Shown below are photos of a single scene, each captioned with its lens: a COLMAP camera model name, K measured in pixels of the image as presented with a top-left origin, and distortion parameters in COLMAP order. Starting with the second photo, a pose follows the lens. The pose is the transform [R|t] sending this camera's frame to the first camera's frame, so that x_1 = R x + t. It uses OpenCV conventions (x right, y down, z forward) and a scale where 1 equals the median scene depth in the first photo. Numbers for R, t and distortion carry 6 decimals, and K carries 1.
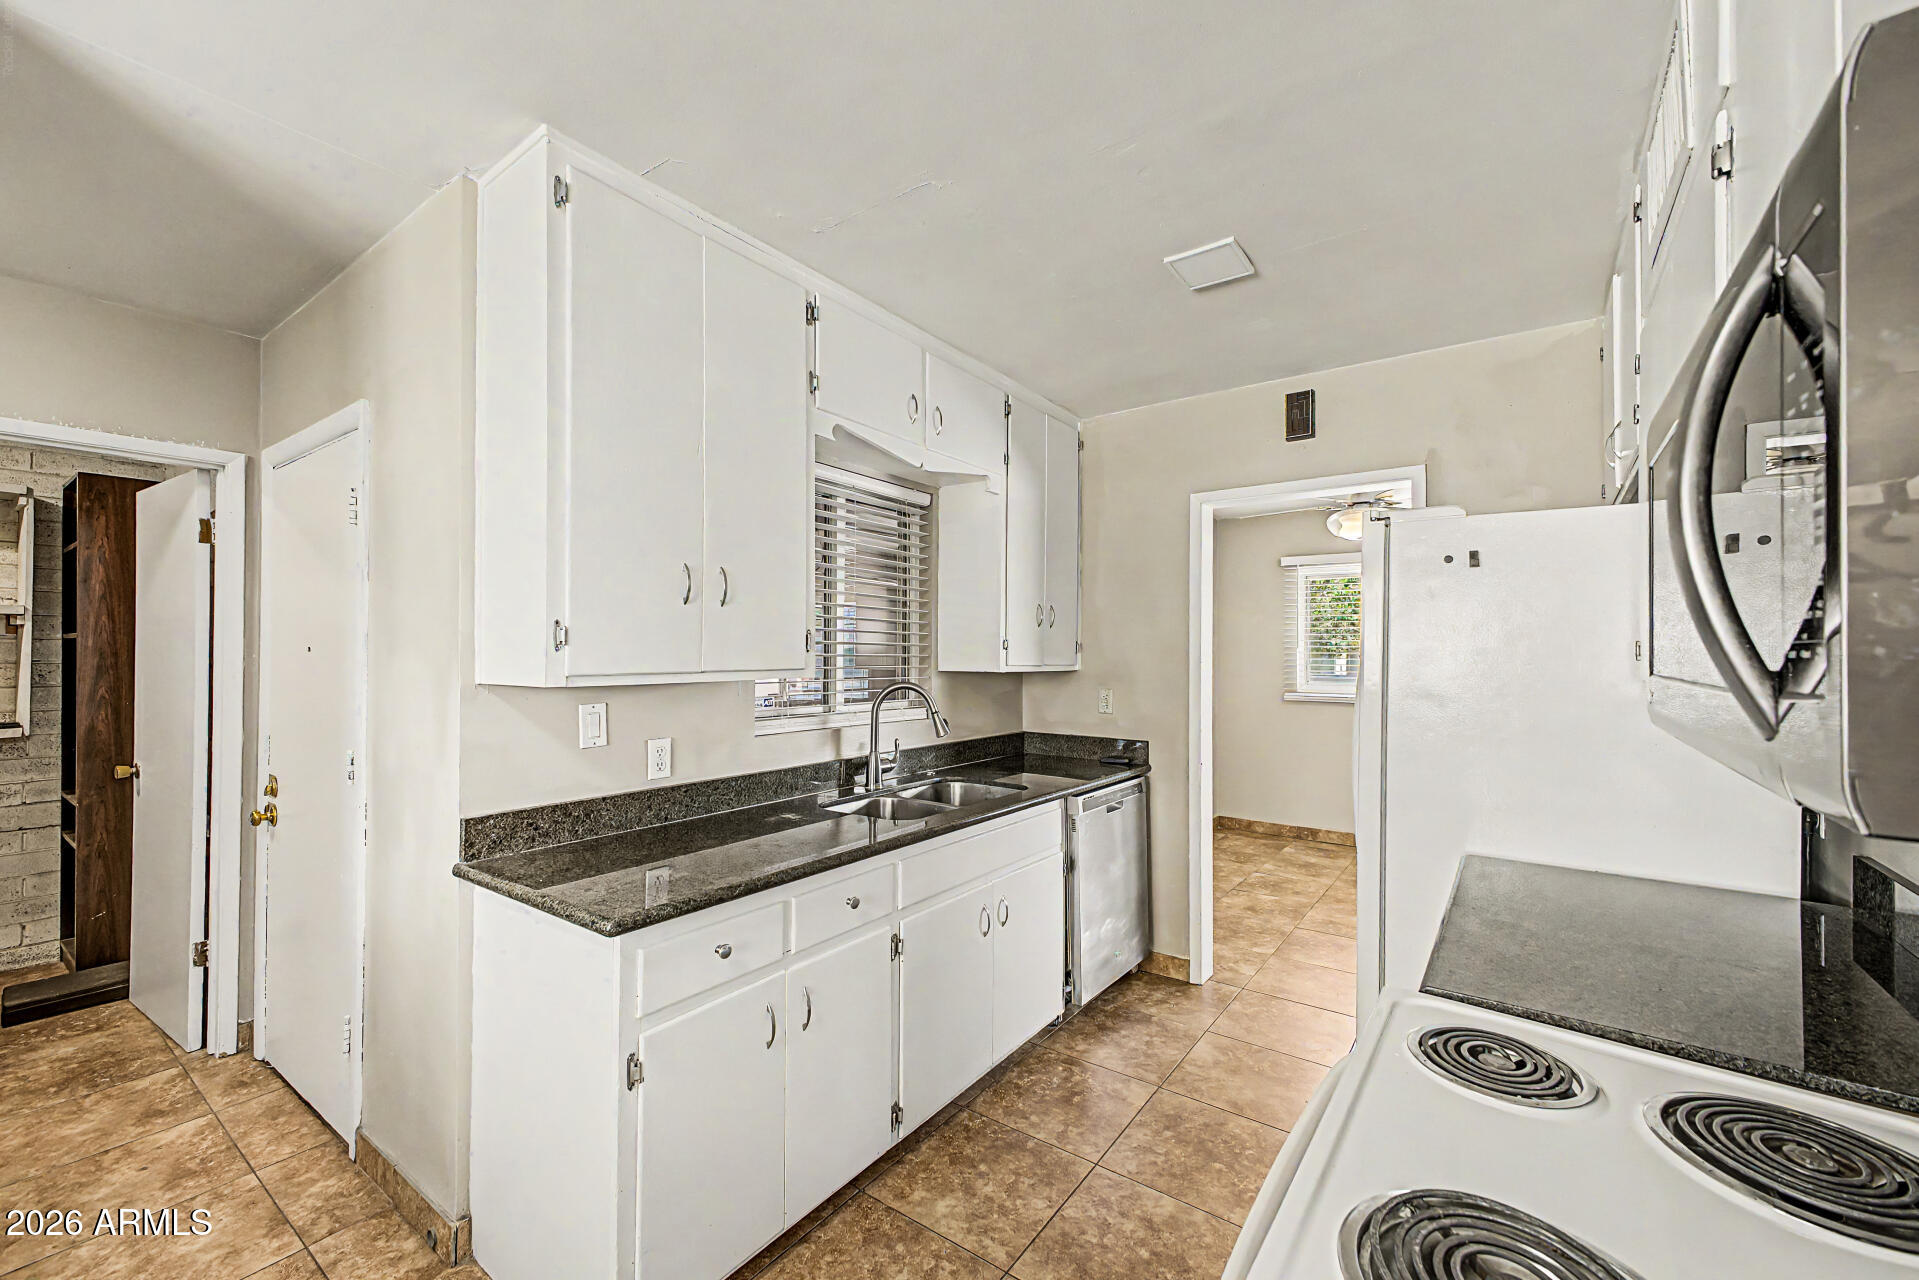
lens RADIAL K [[762.2, 0, 970.2], [0, 762.2, 639.5], [0, 0, 1]] dist [0.007962, -0.001060]
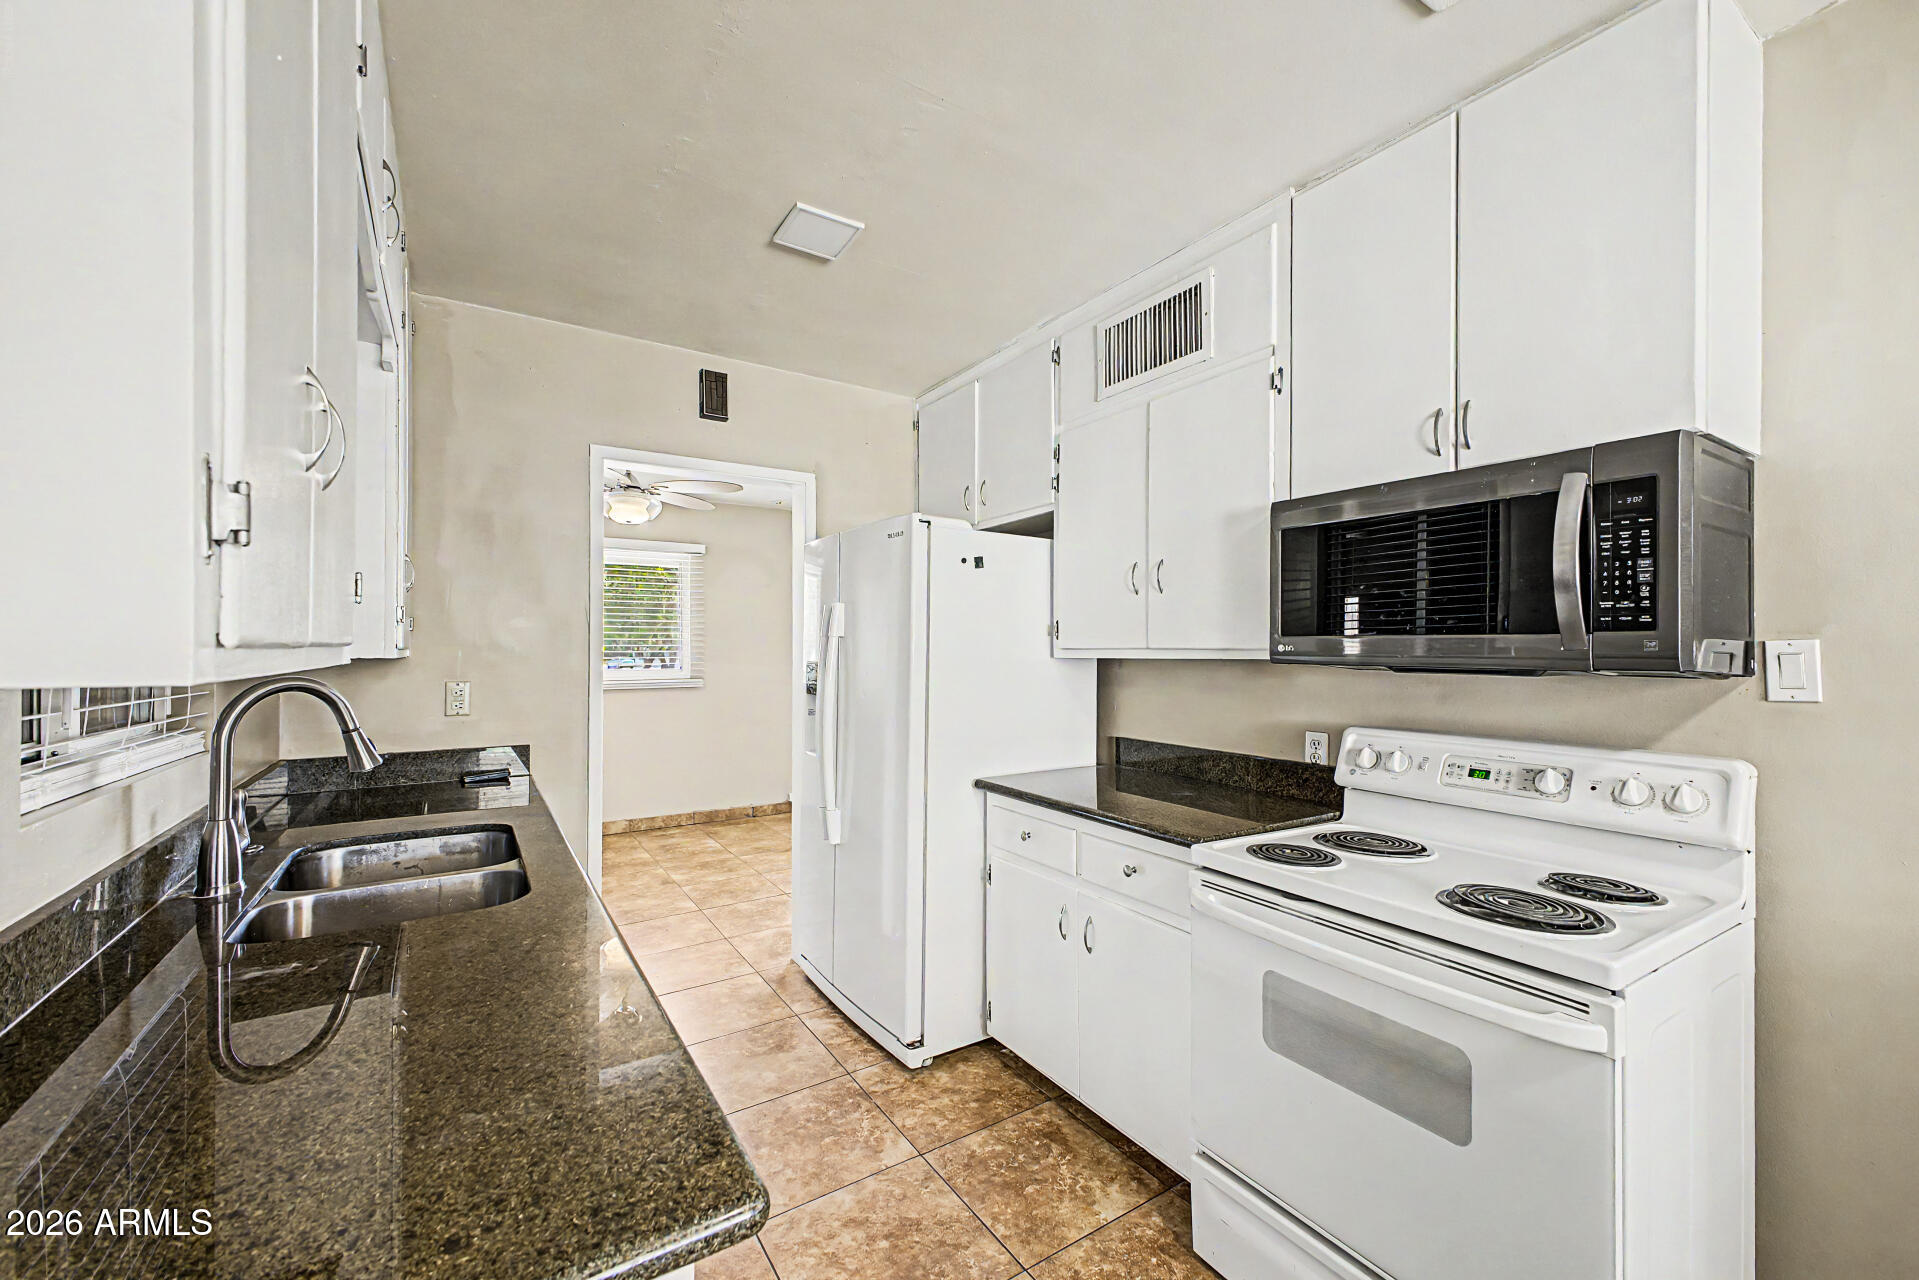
lens RADIAL K [[762.2, 0, 972.4], [0, 762.2, 643.8], [0, 0, 1]] dist [0.007962, -0.001060]
pose [[0.341591, 0.016207, 0.939709, -0.609423], [-0.020859, 0.999736, -0.009660, 0.051792], [-0.939617, -0.016301, 0.341839, 0.541826]]
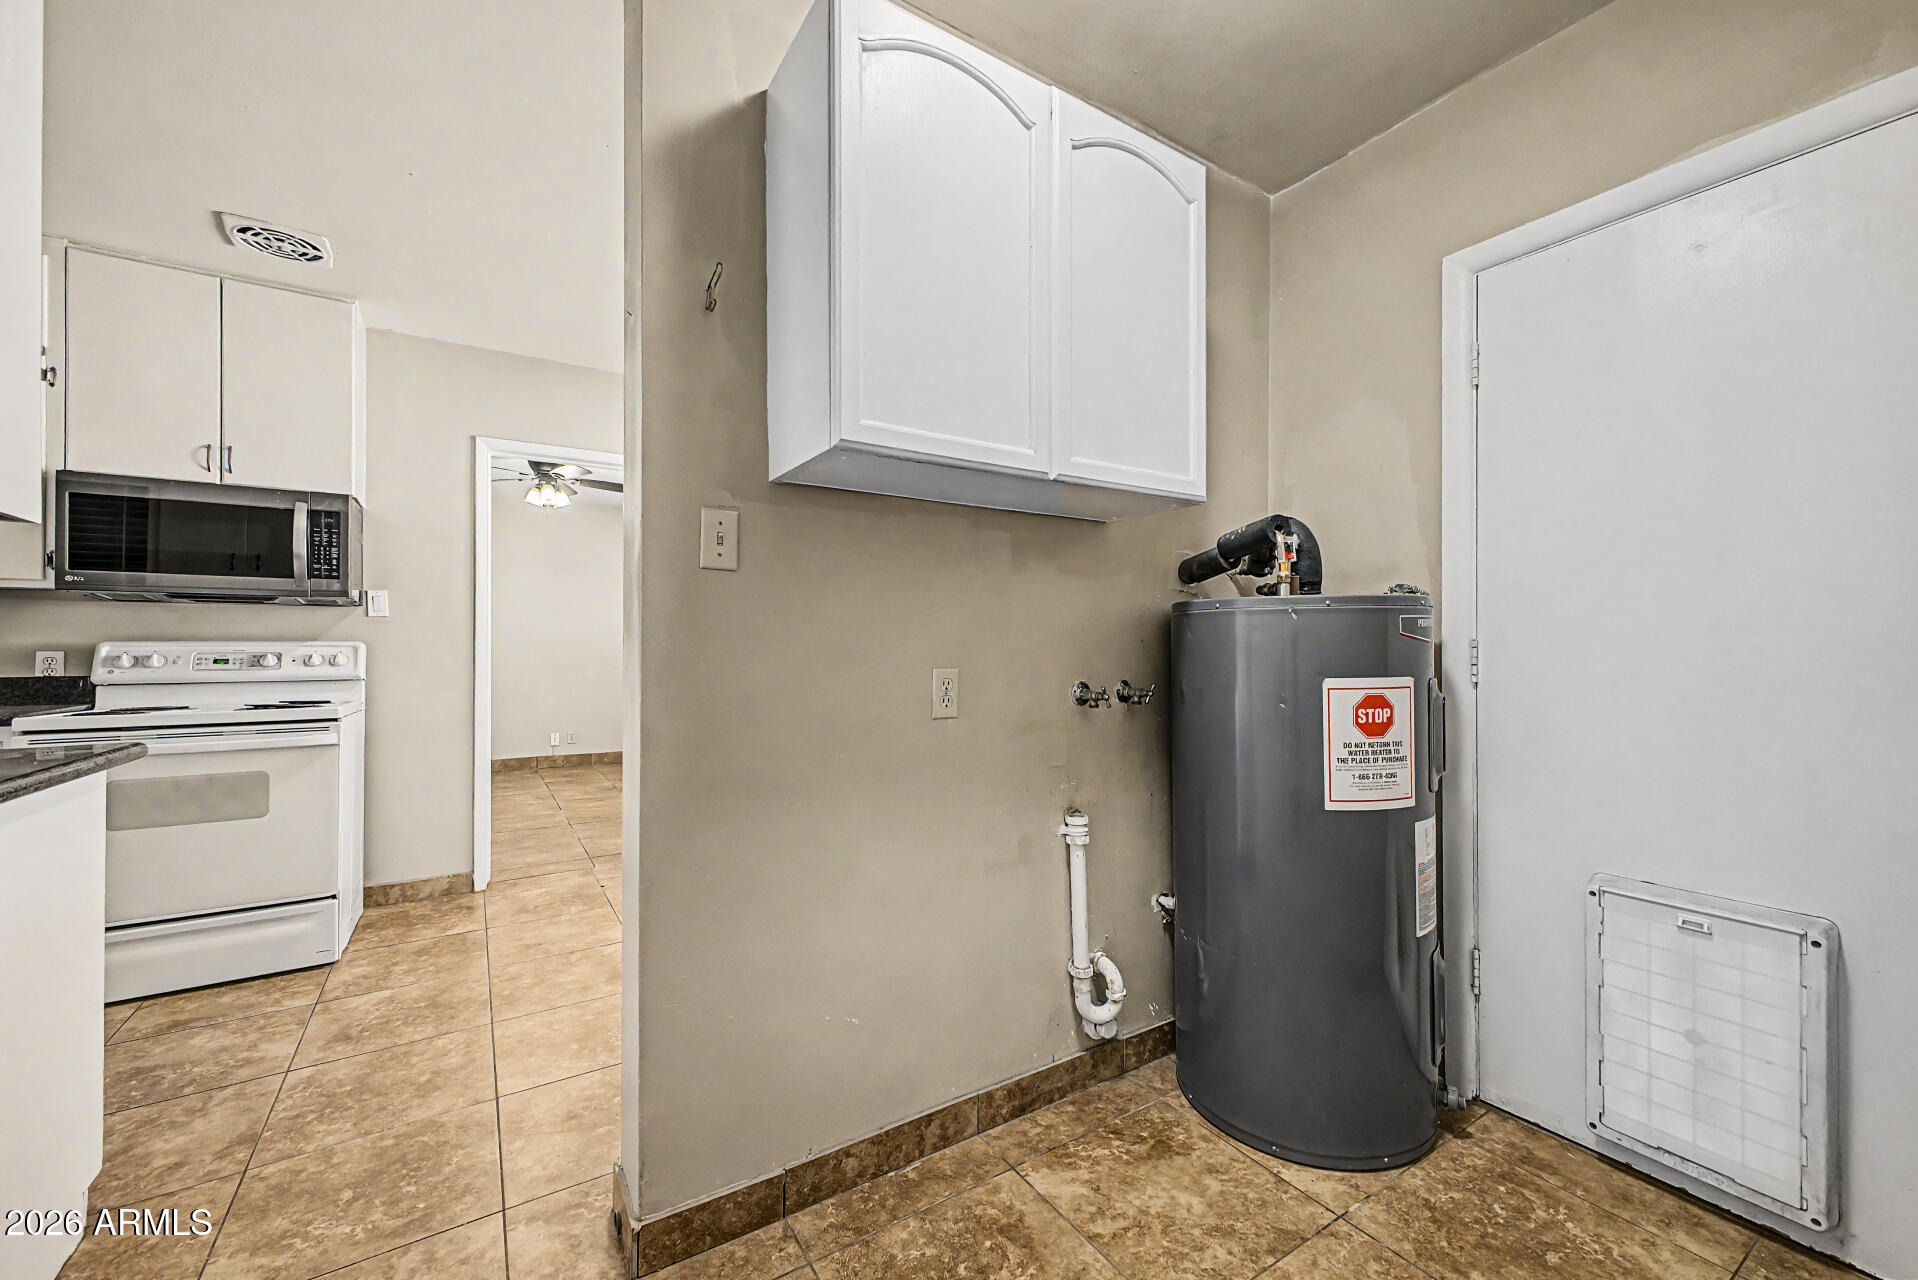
lens RADIAL K [[761.8, 0, 963.9], [0, 761.8, 631.1], [0, 0, 1]] dist [0.007962, -0.001060]
pose [[-0.934746, 0.013828, 0.355046, -1.015947], [0.003321, 0.999539, -0.030186, 0.108691], [-0.355300, -0.027037, -0.934361, 0.843231]]
